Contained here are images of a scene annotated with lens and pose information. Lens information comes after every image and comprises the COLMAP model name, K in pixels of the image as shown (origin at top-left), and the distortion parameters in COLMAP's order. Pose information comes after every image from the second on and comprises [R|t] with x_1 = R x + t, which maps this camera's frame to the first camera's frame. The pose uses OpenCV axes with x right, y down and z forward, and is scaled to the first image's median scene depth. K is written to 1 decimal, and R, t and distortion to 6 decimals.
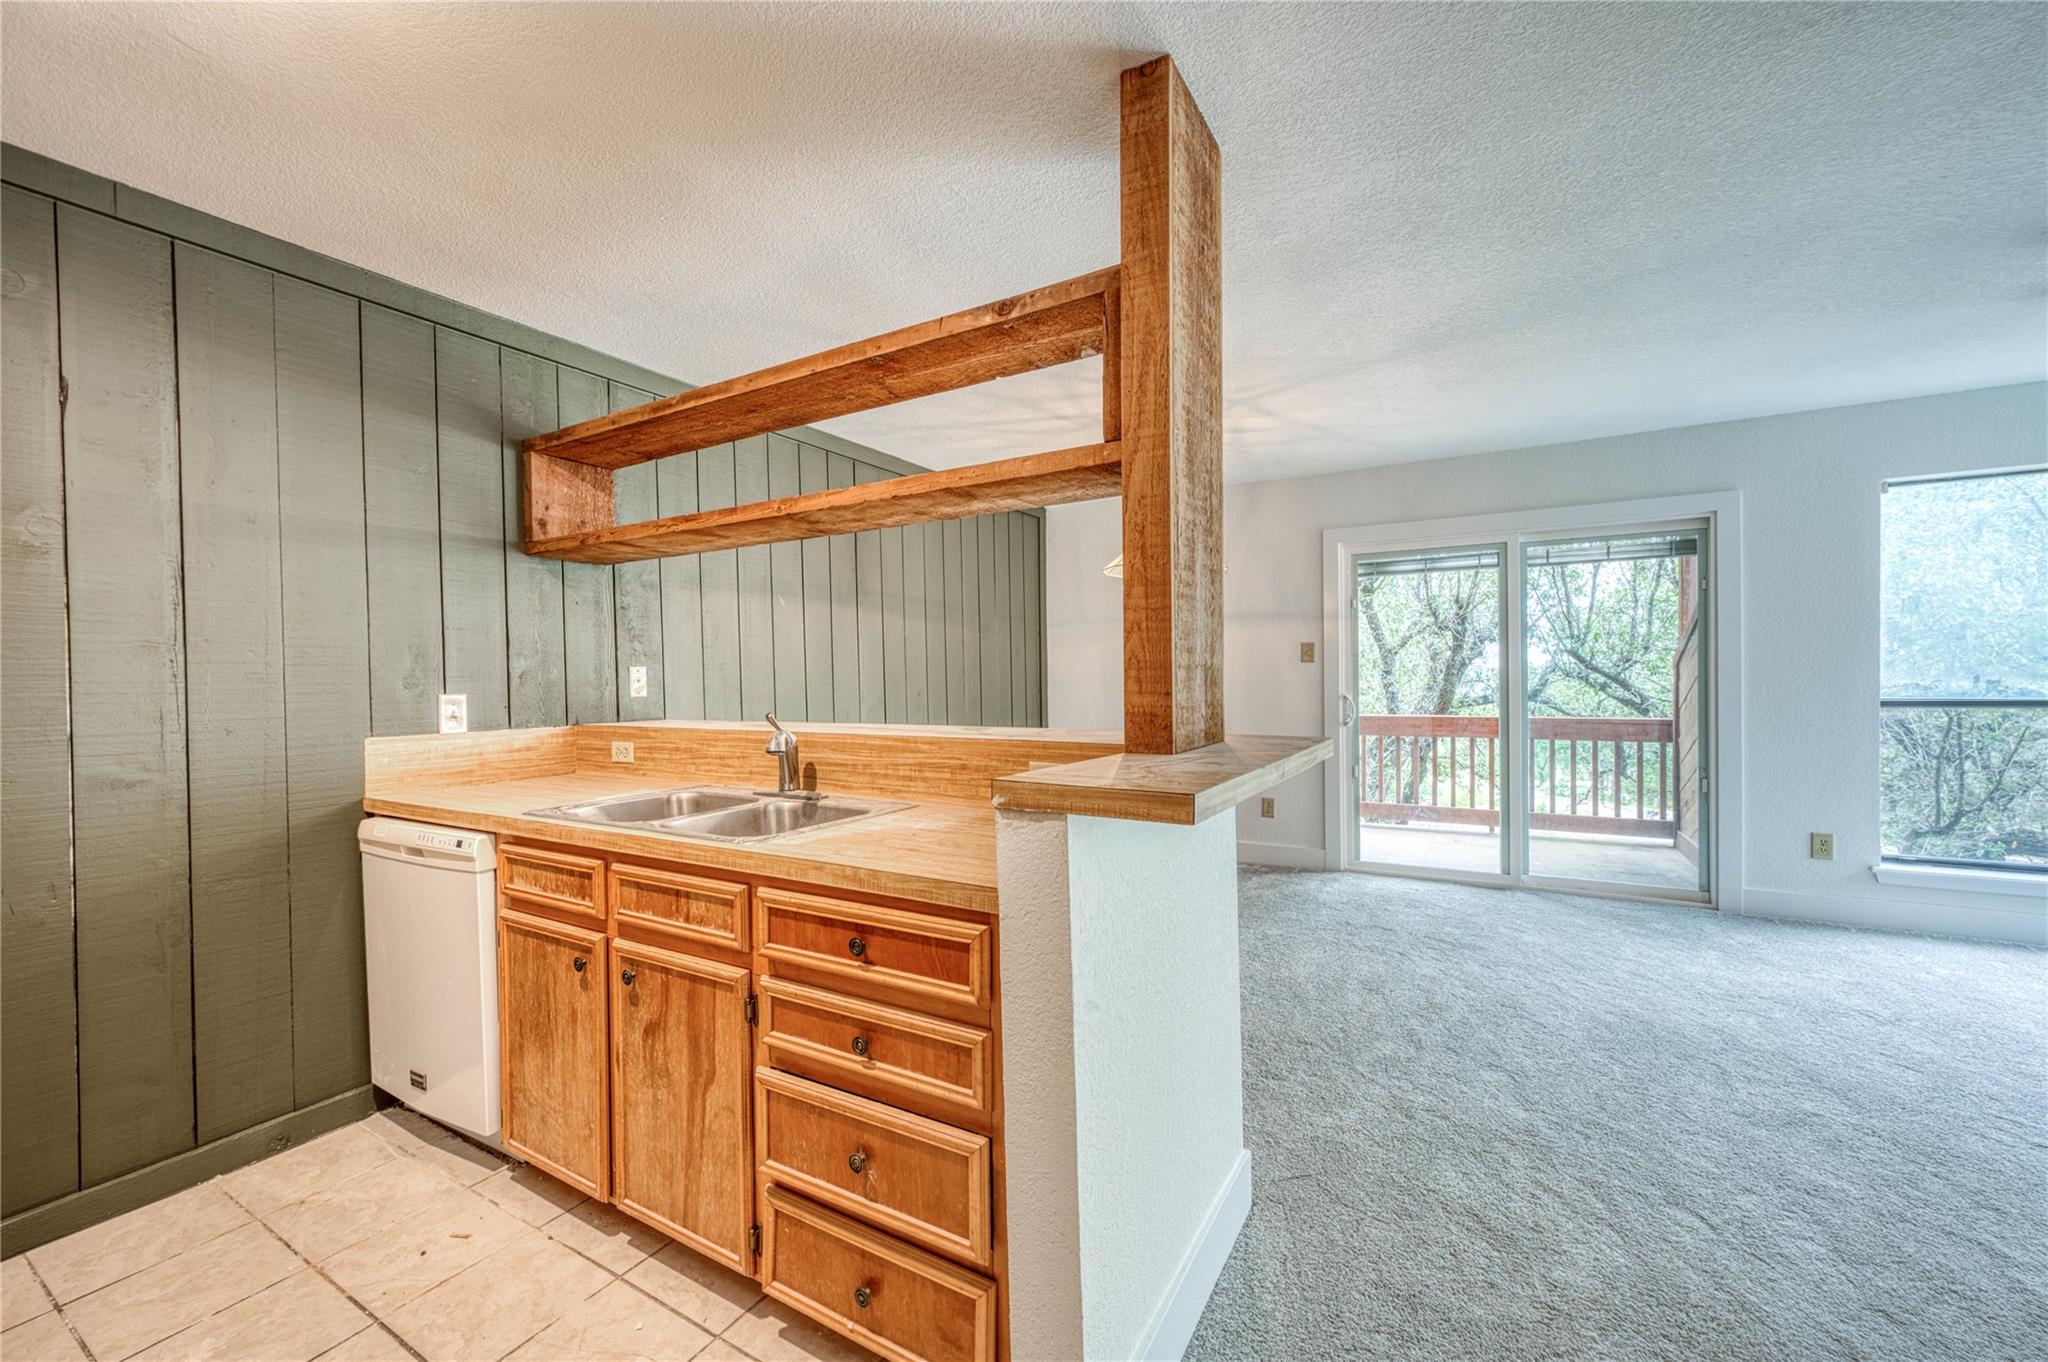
lens RADIAL K [[802.2, 0, 1015.8], [0, 802.2, 683.4], [0, 0, 1]] dist [-0.005166, -0.000304]
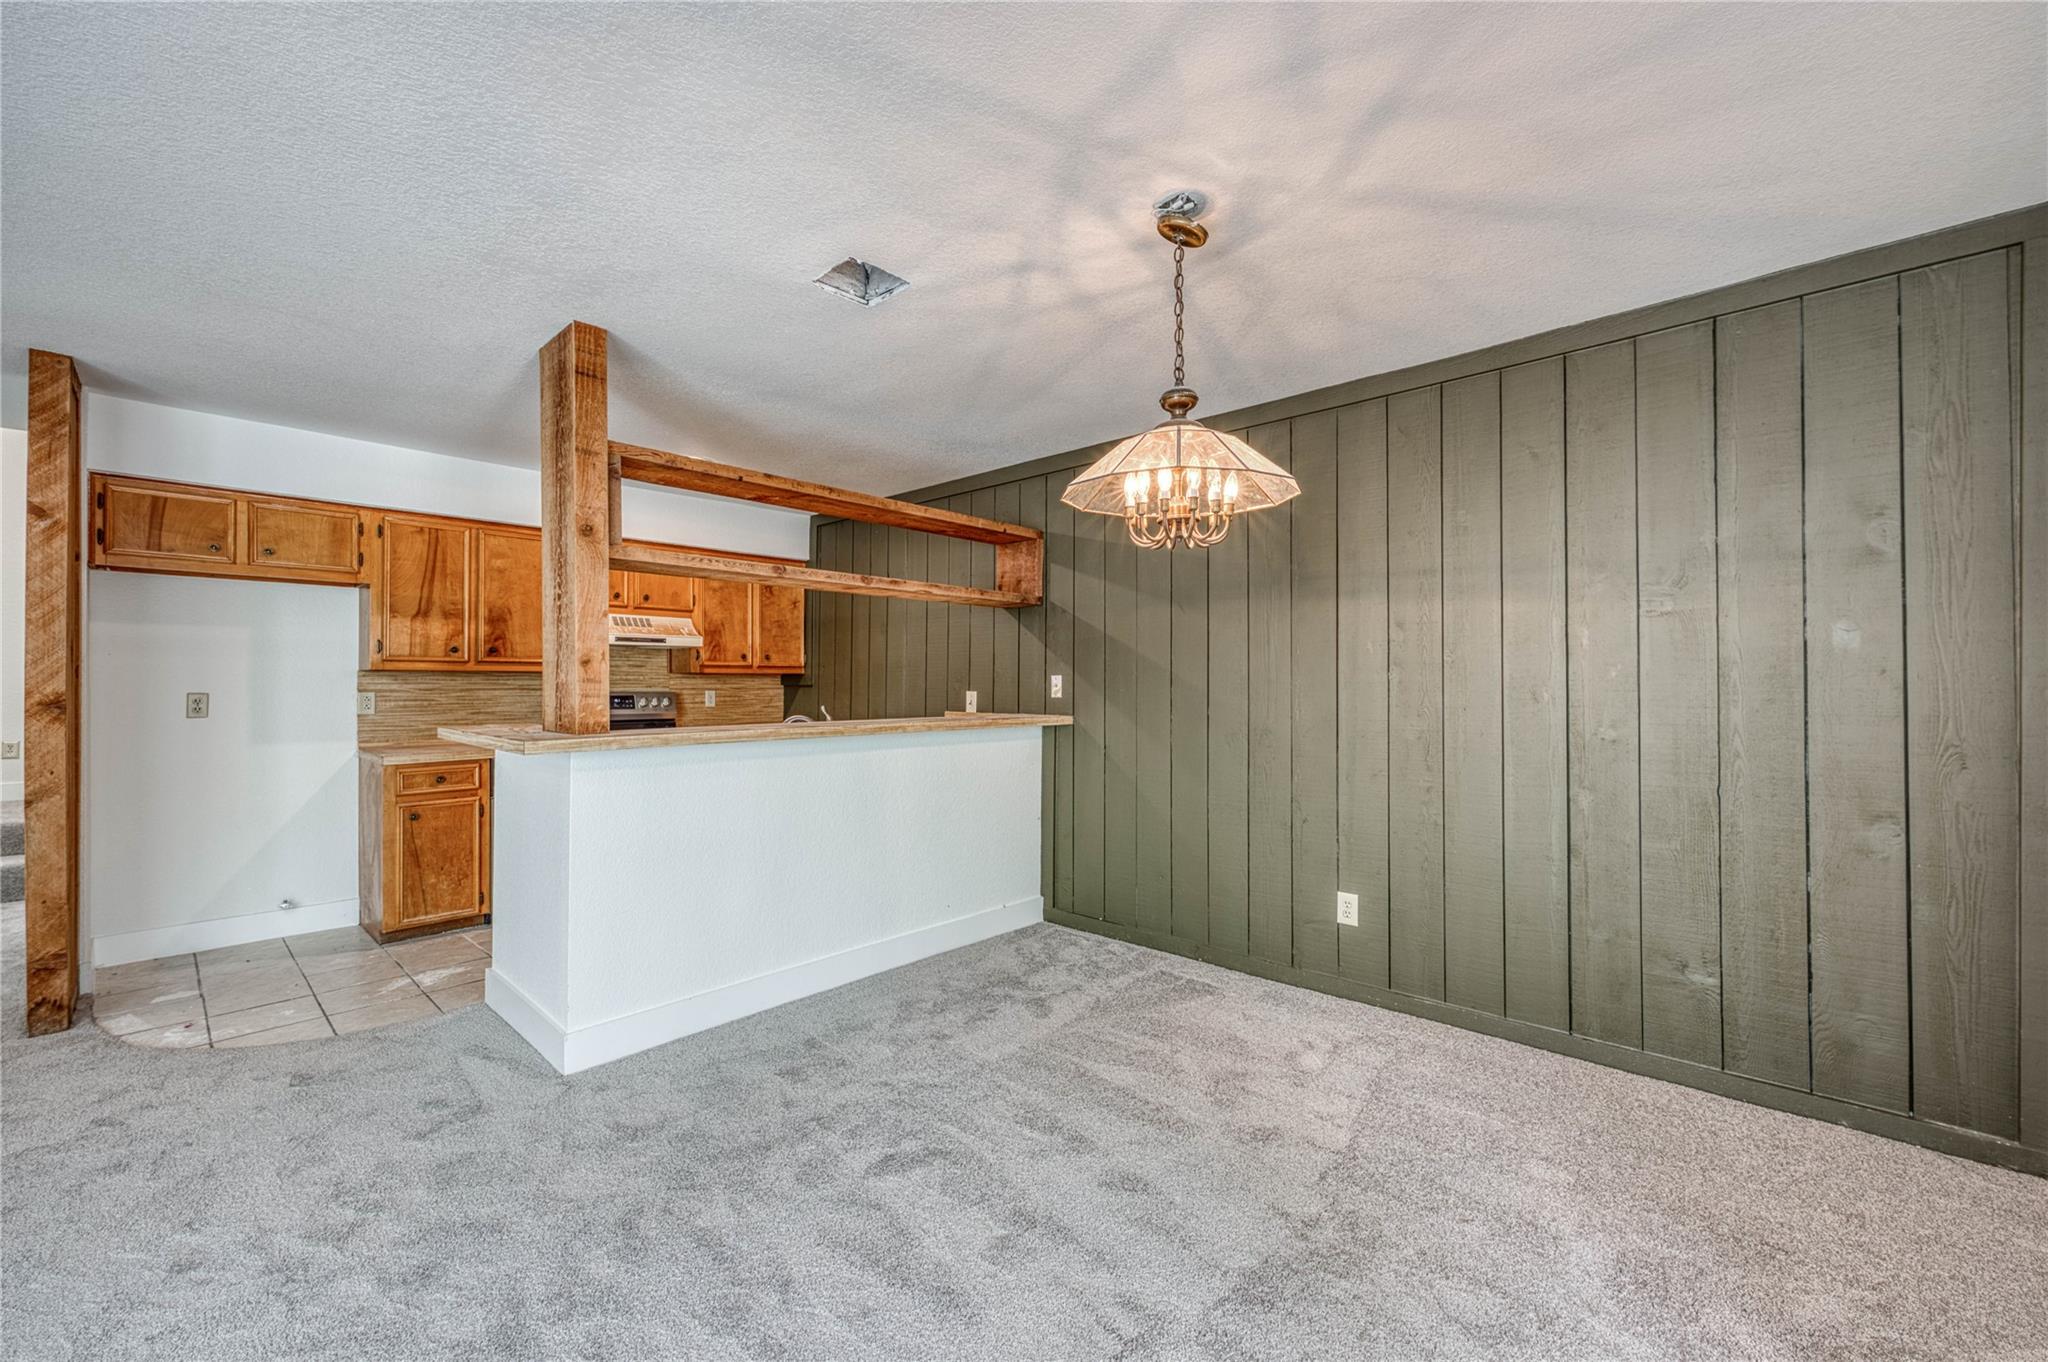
lens RADIAL K [[802.2, 0, 1026.1], [0, 802.2, 677.2], [0, 0, 1]] dist [-0.005166, -0.000304]
pose [[-0.201185, 0.011163, -0.979490, 1.521231], [-0.006963, 0.999893, 0.012826, -0.060560], [0.979529, 0.009401, -0.201085, 2.156857]]
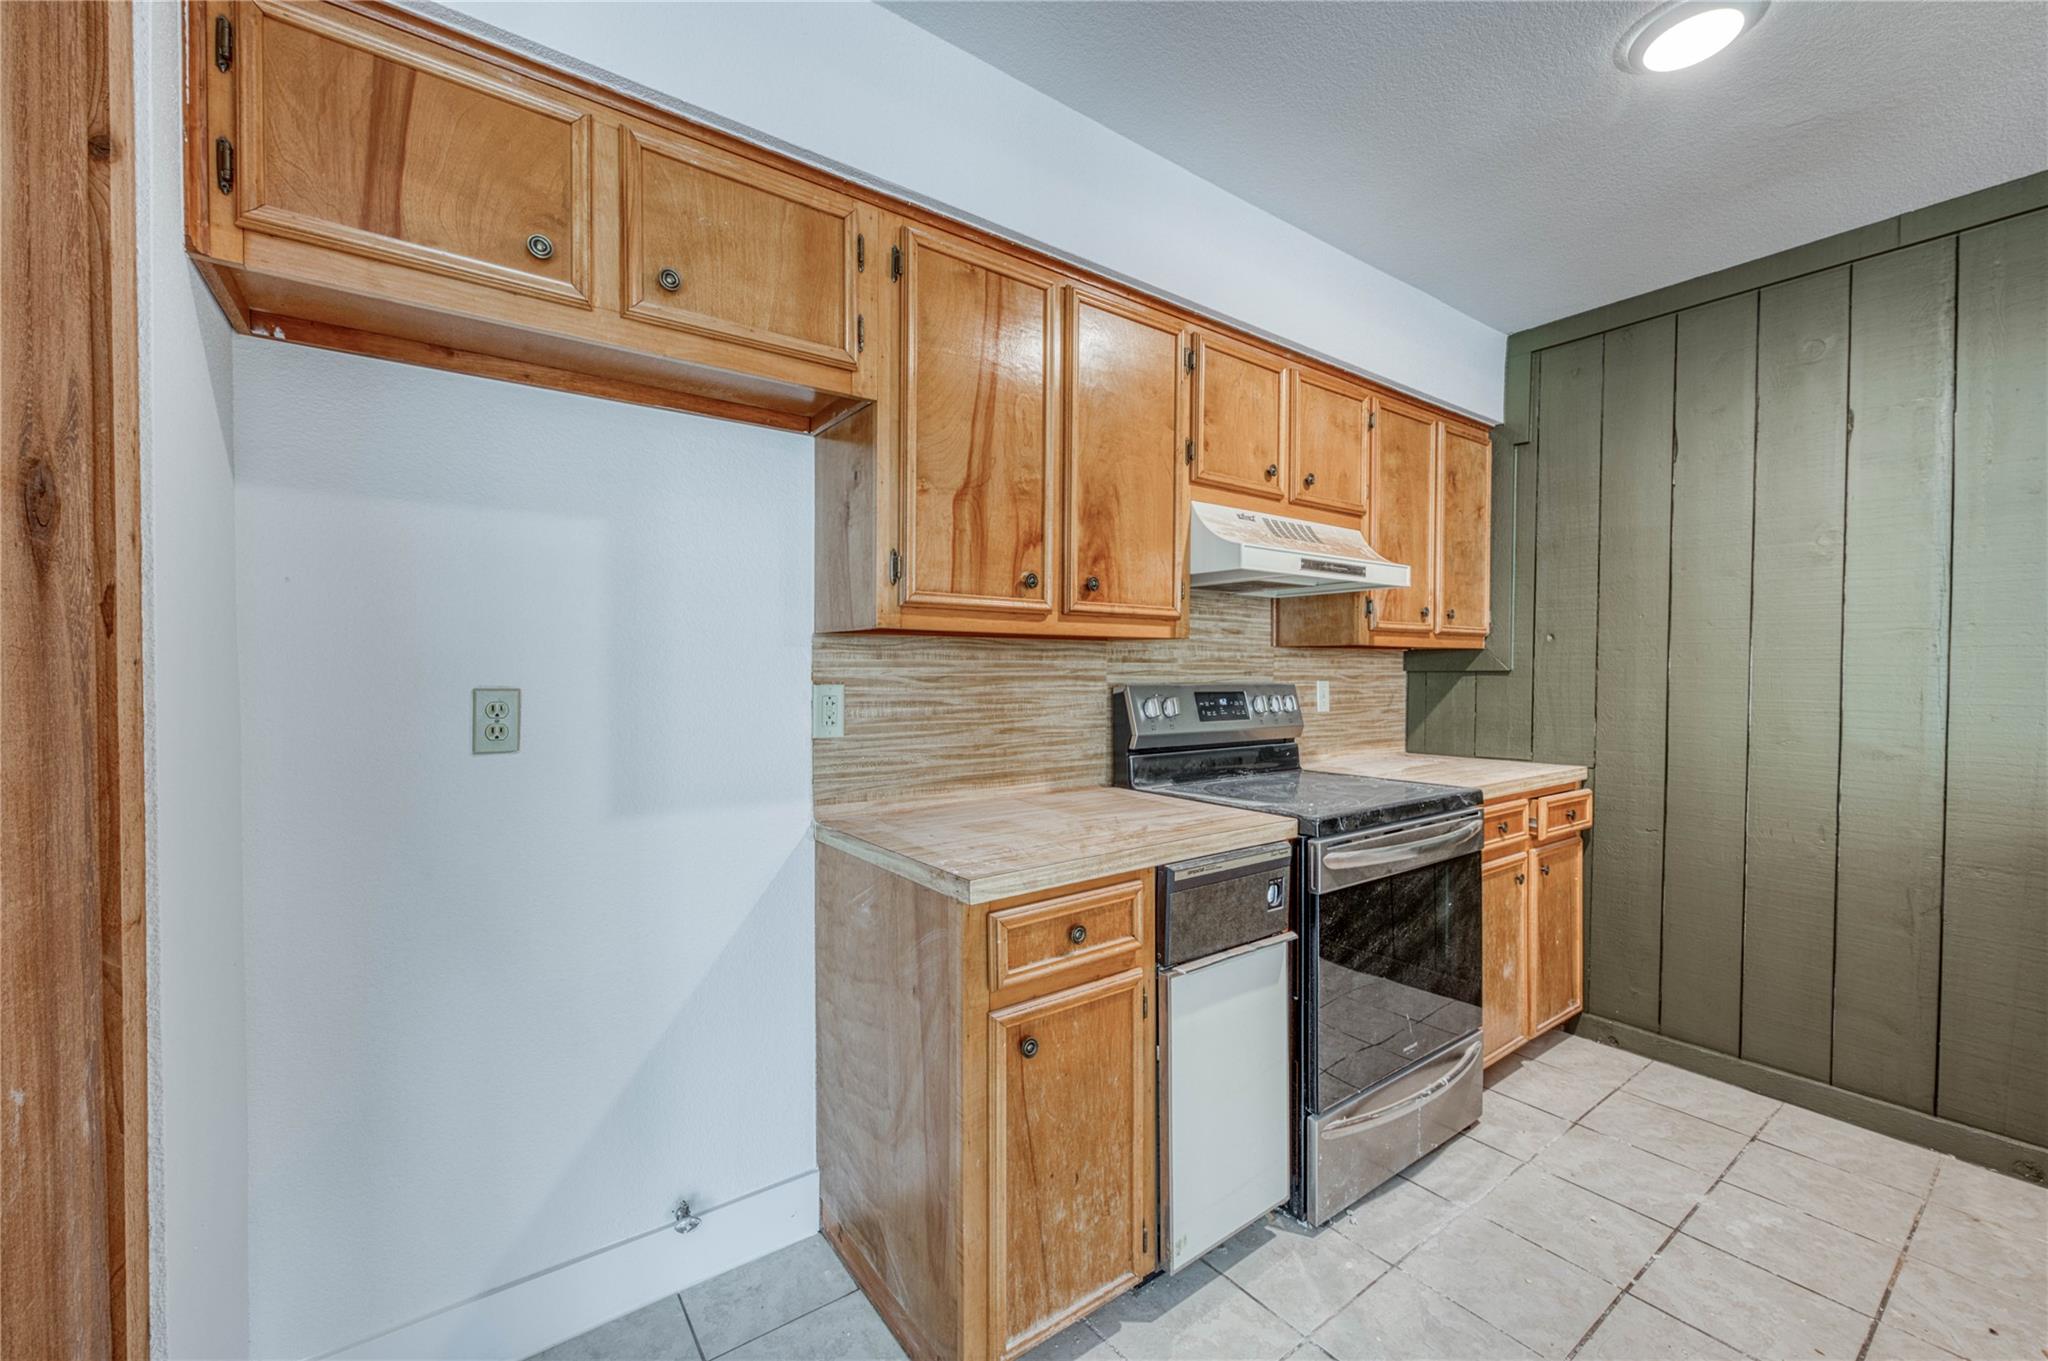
lens RADIAL K [[802.2, 0, 1020.1], [0, 802.2, 676.3], [0, 0, 1]] dist [-0.005166, -0.000304]
pose [[-0.392078, 0.026418, -0.919553, 0.379691], [-0.005288, 0.999506, 0.030970, -0.013545], [0.919917, 0.017005, -0.391744, 0.306685]]
